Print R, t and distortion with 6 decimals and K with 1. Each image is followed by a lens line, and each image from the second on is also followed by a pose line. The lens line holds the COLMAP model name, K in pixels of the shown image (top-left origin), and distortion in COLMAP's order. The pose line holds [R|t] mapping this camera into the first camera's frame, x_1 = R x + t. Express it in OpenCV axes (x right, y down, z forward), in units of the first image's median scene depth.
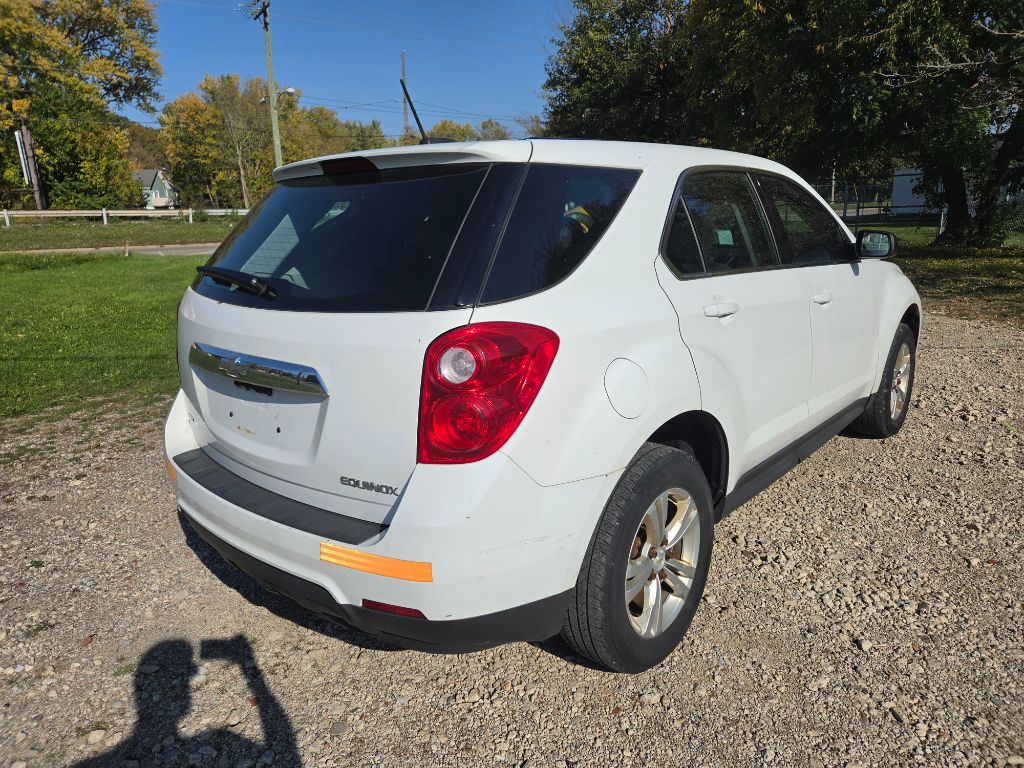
lens RADIAL K [[721.9, 0, 509.9], [0, 721.9, 407.4], [0, 0, 1]] dist [0.029860, -0.009951]
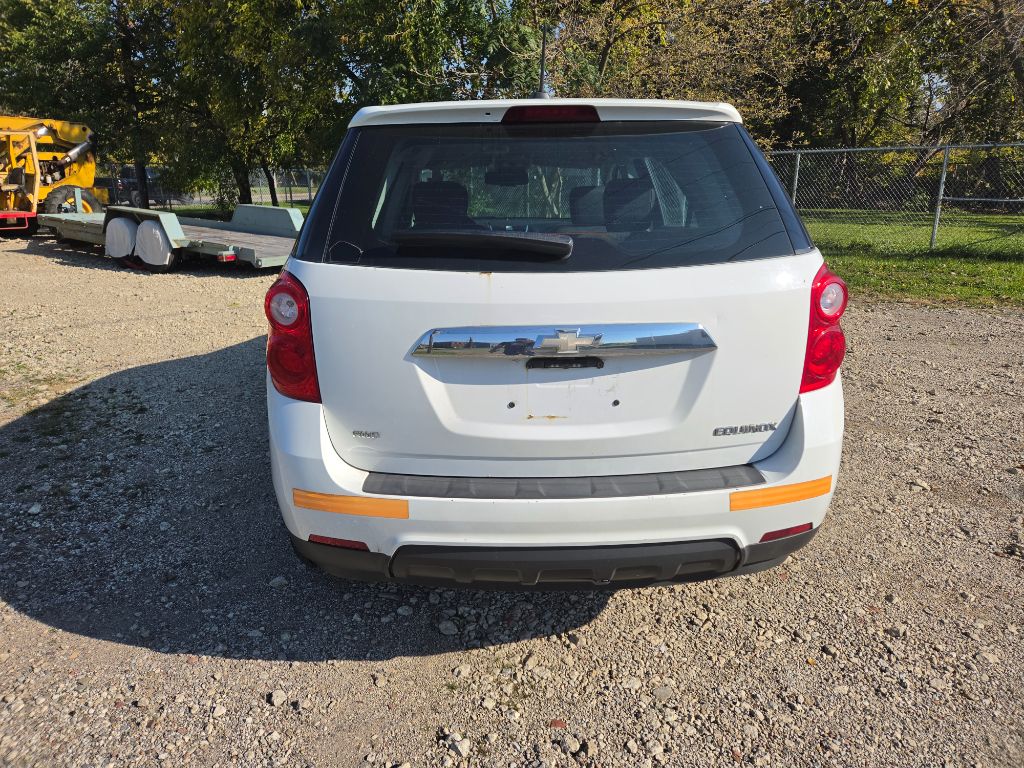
lens RADIAL K [[721.9, 0, 509.9], [0, 721.9, 407.4], [0, 0, 1]] dist [0.029860, -0.009951]
pose [[0.706311, -0.186355, 0.682932, -1.044877], [0.174184, 0.980818, 0.087494, -0.066646], [-0.686137, 0.057158, 0.725223, 0.432180]]
